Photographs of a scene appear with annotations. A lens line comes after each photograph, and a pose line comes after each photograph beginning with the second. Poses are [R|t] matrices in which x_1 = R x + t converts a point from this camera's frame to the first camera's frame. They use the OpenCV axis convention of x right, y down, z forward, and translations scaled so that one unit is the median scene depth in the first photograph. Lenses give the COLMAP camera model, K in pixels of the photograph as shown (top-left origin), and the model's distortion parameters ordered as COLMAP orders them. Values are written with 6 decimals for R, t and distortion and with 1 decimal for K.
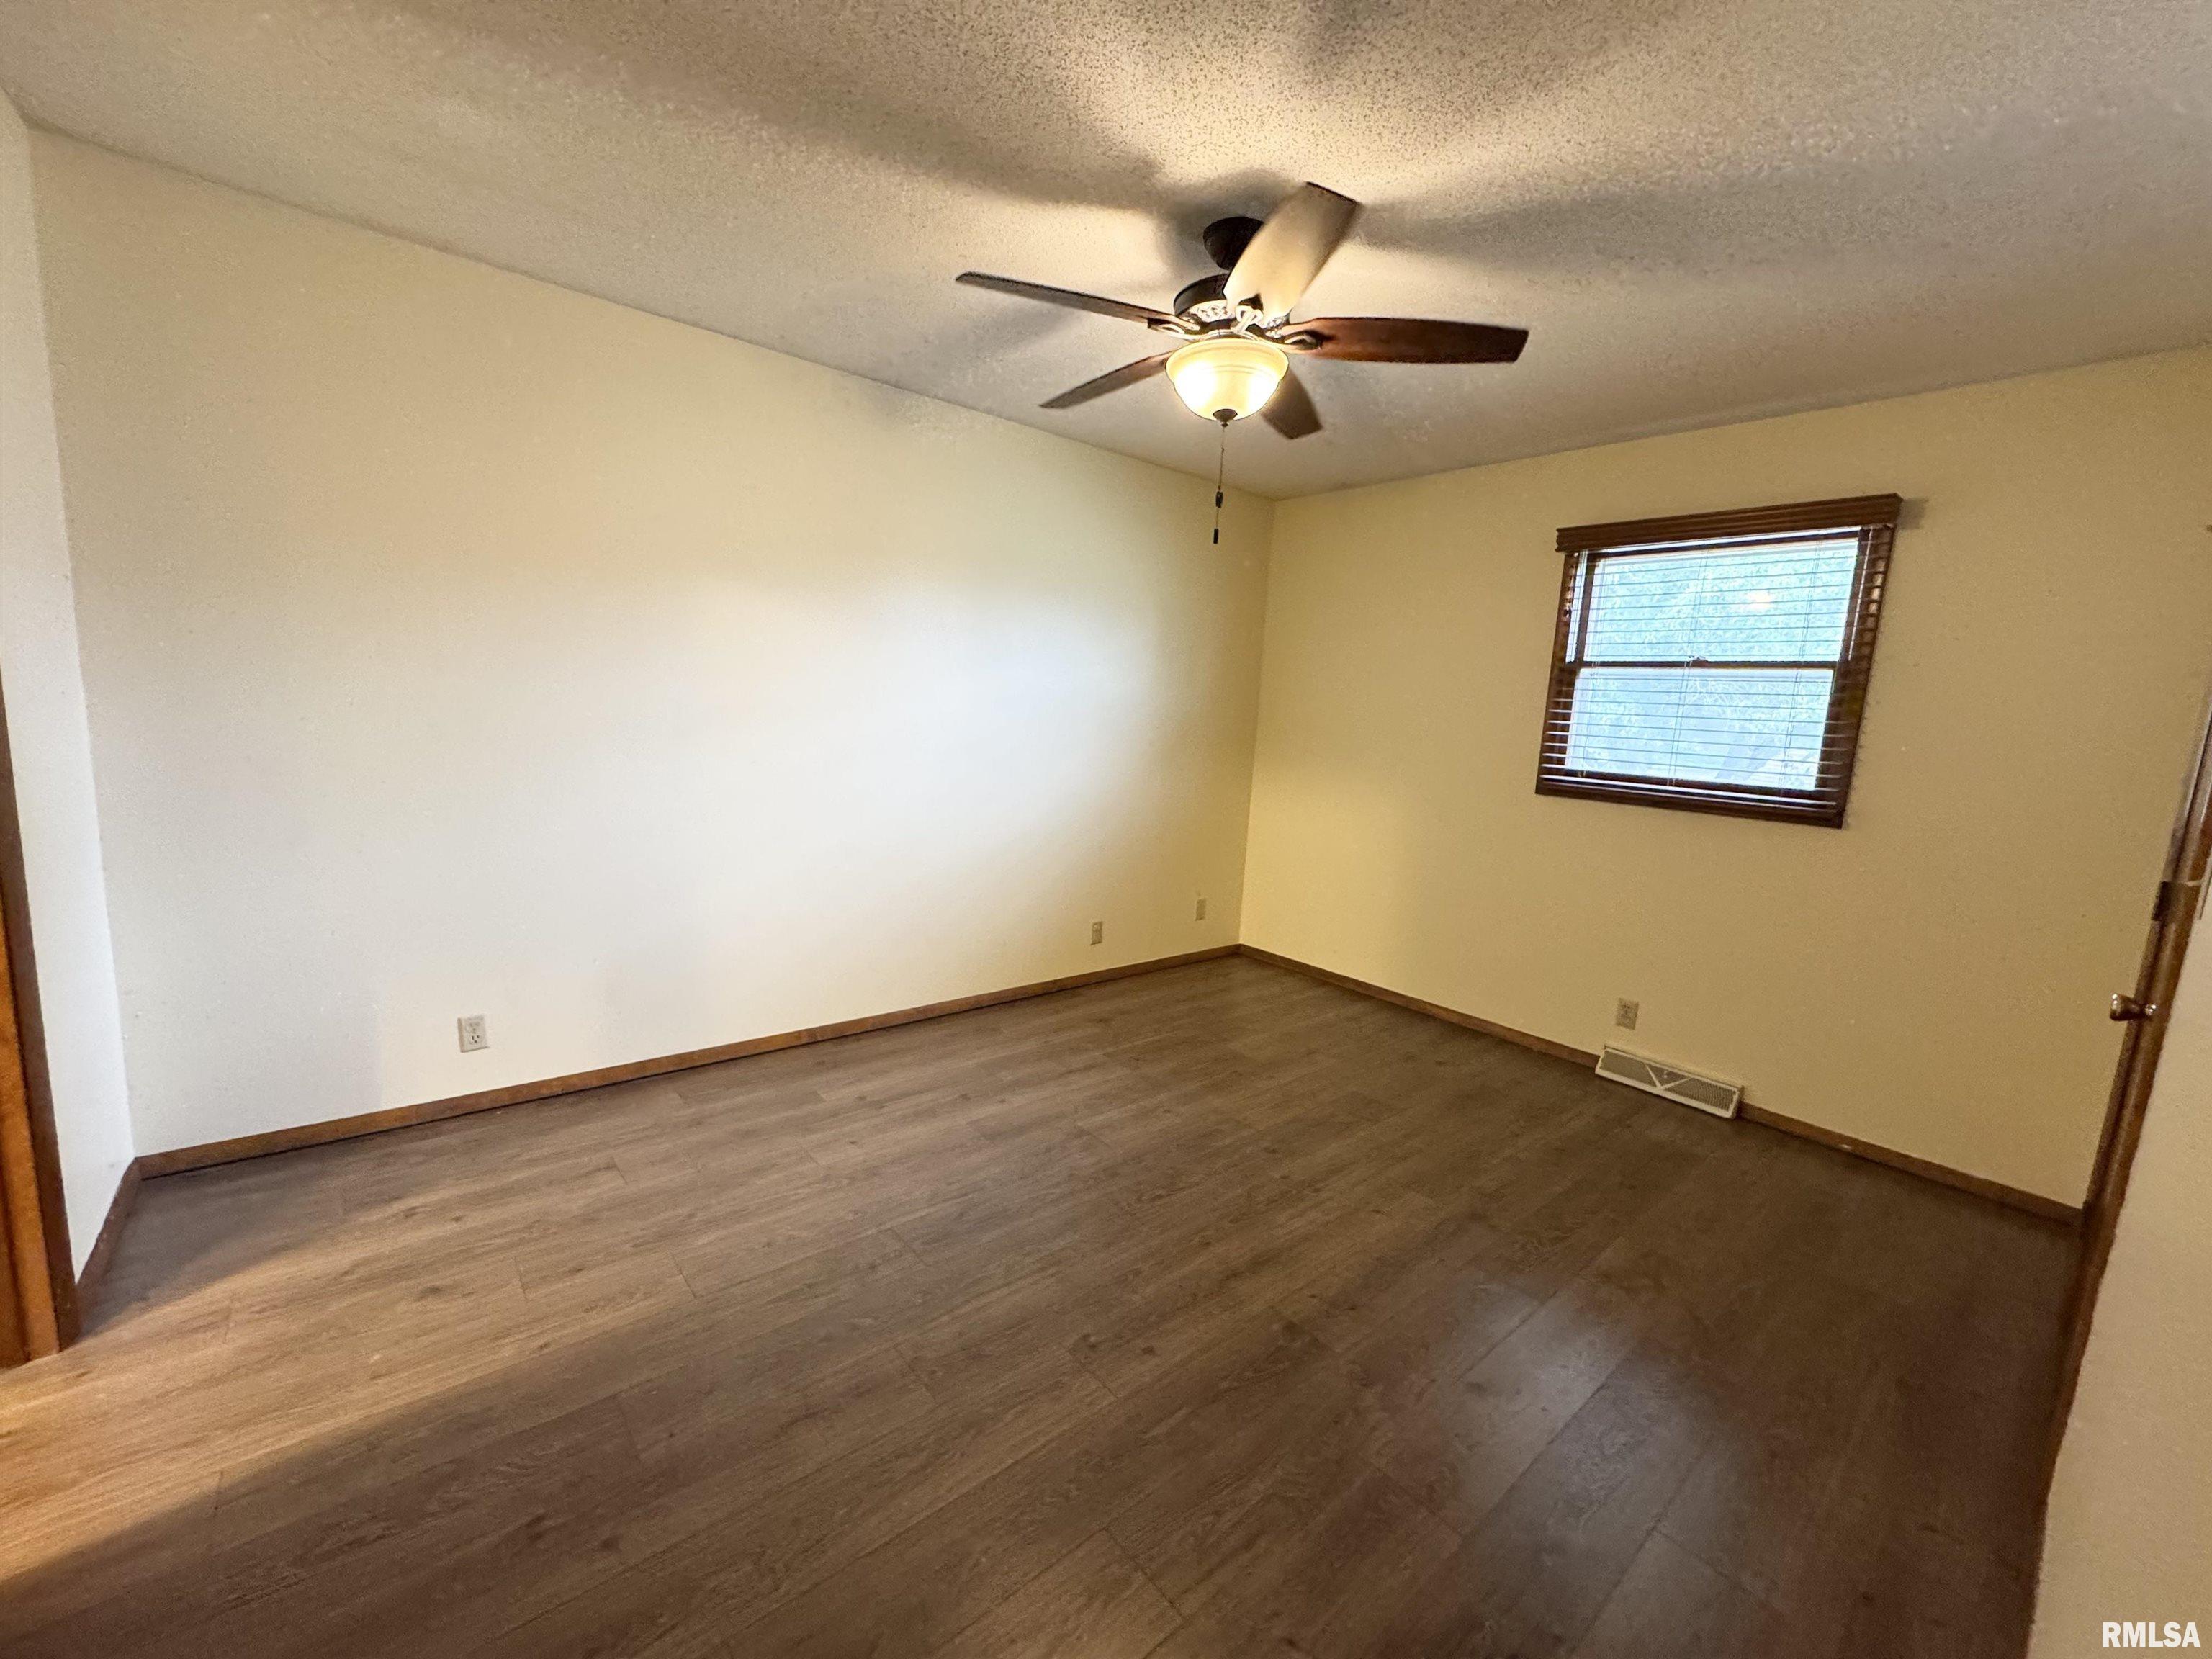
lens RADIAL K [[882.8, 0, 1106.0], [0, 882.8, 829.5], [0, 0, 1]] dist [-0.003714, 0.000505]
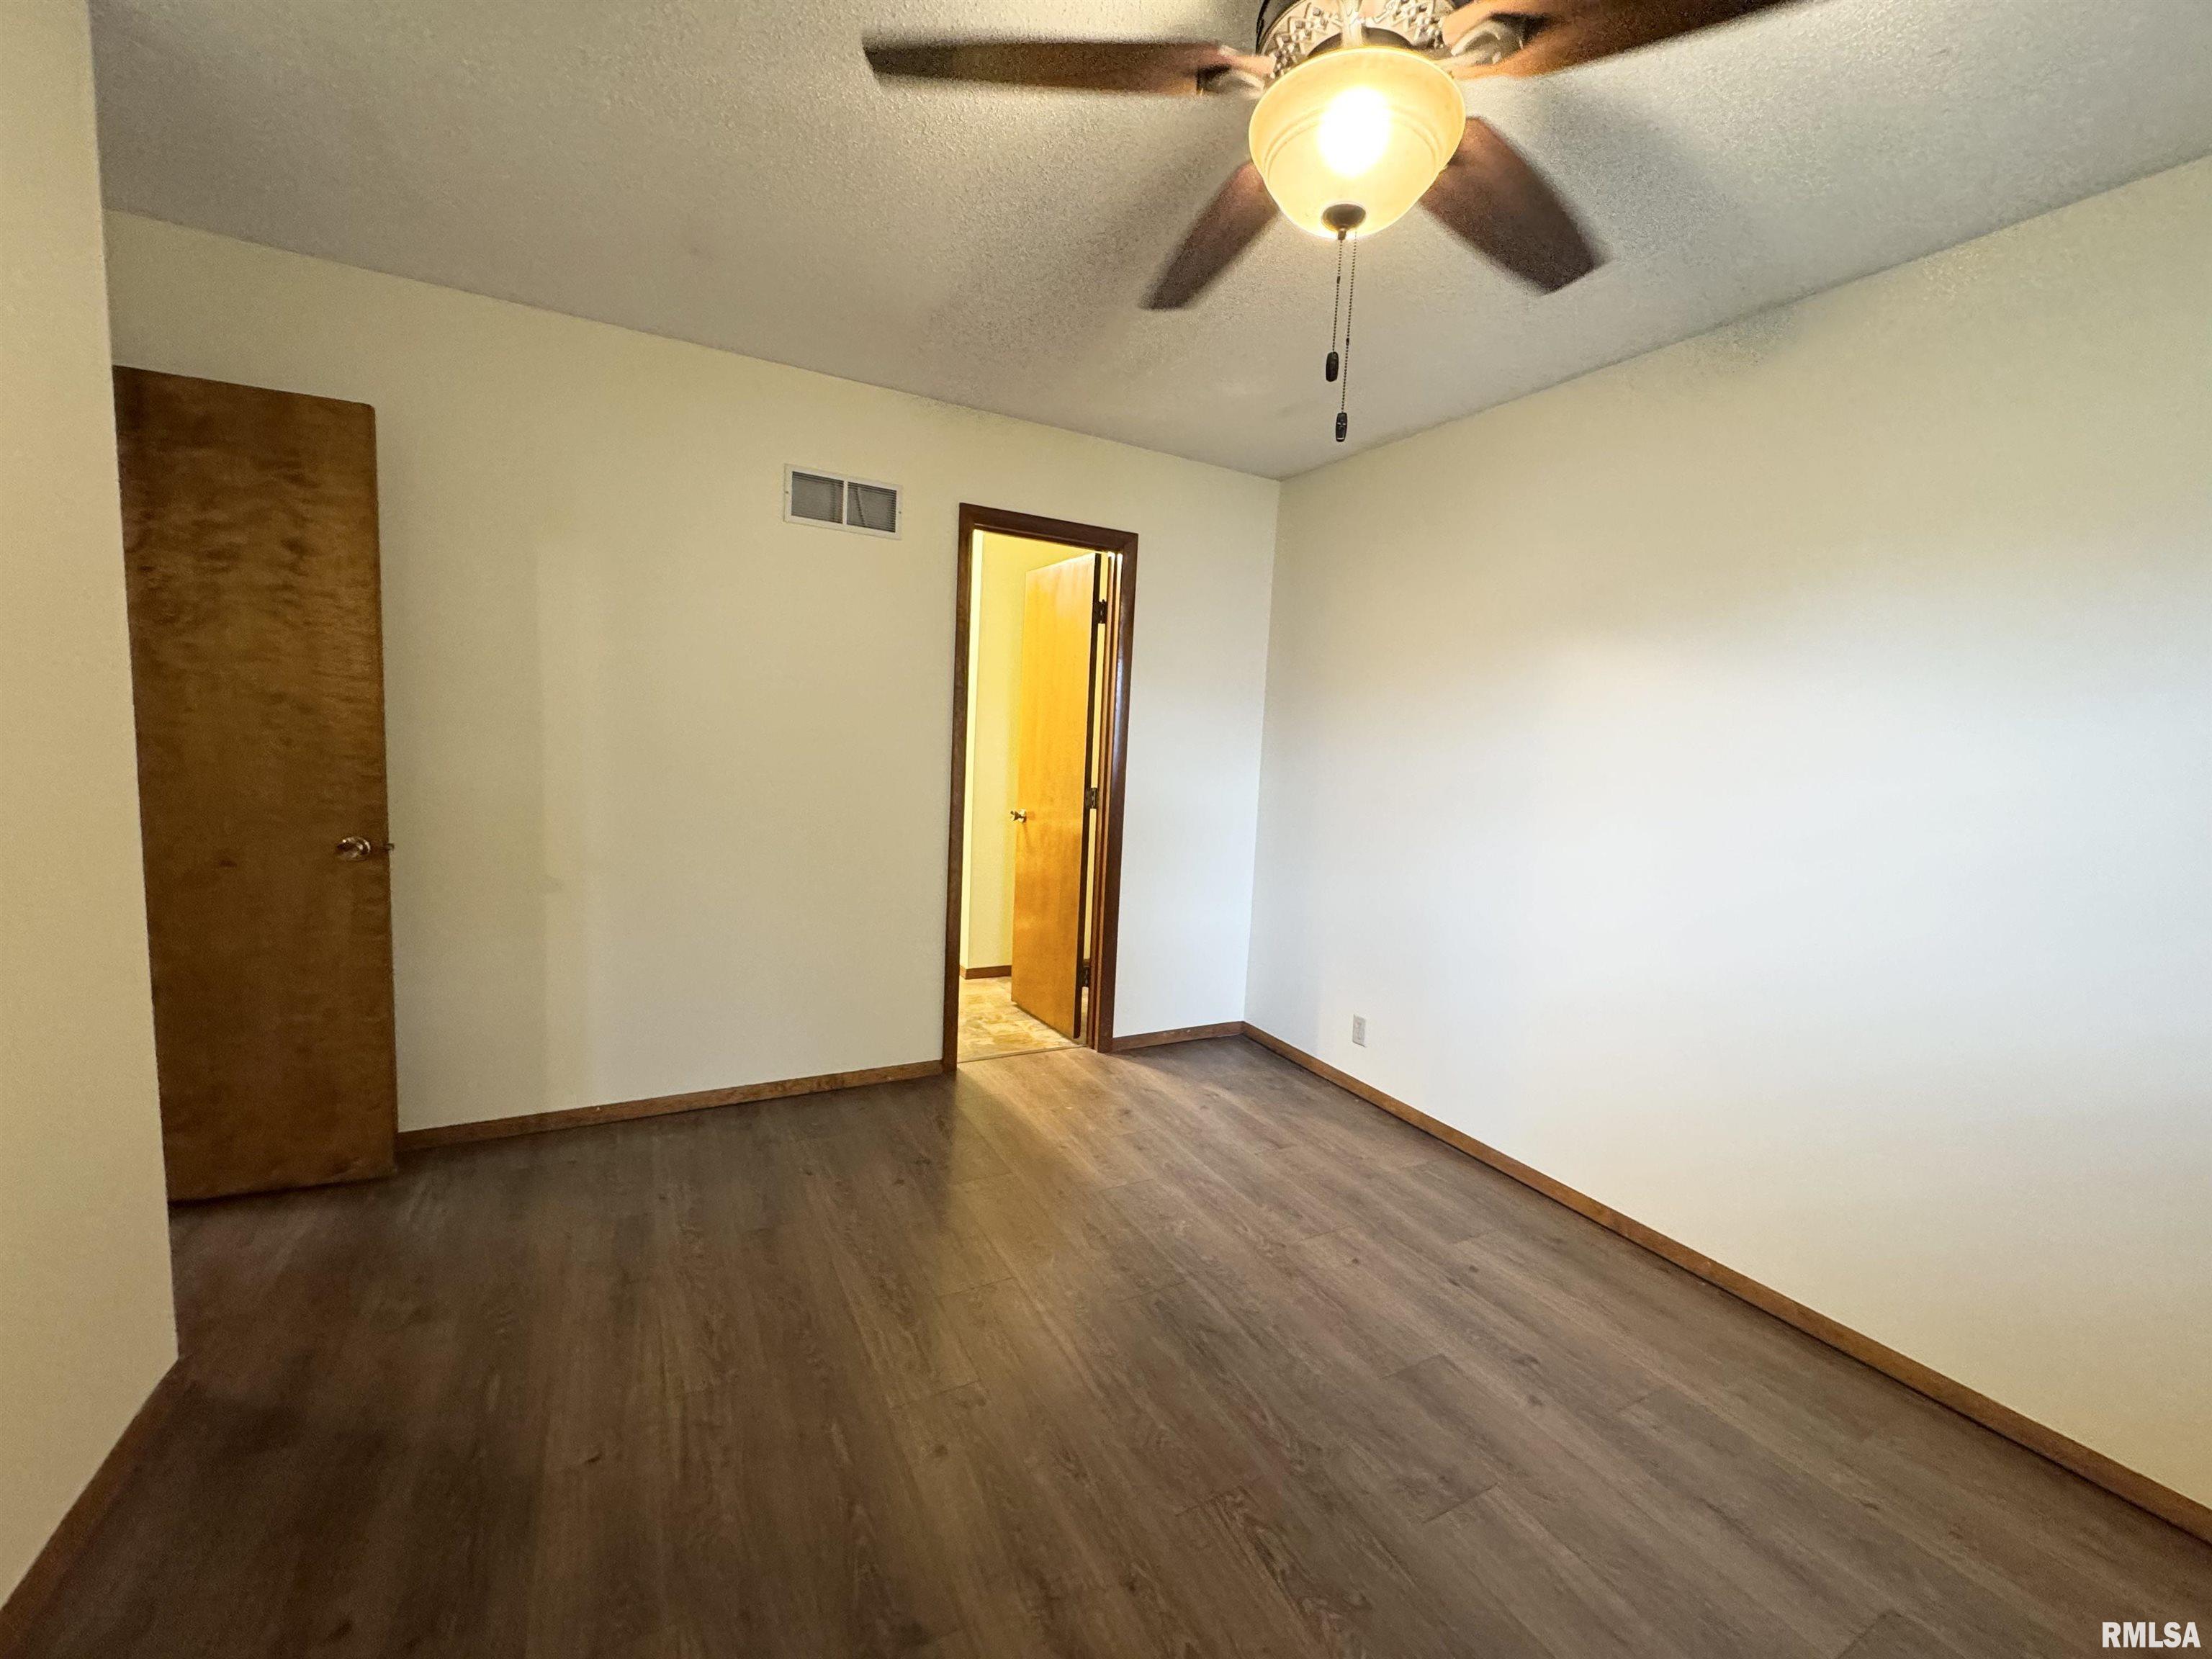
lens RADIAL K [[882.8, 0, 1106.0], [0, 882.8, 829.5], [0, 0, 1]] dist [-0.003714, 0.000505]
pose [[-0.203909, 0.034521, -0.978381, 0.581119], [-0.200176, 0.976794, 0.076185, -0.074112], [0.958306, 0.211383, -0.192266, 0.820578]]
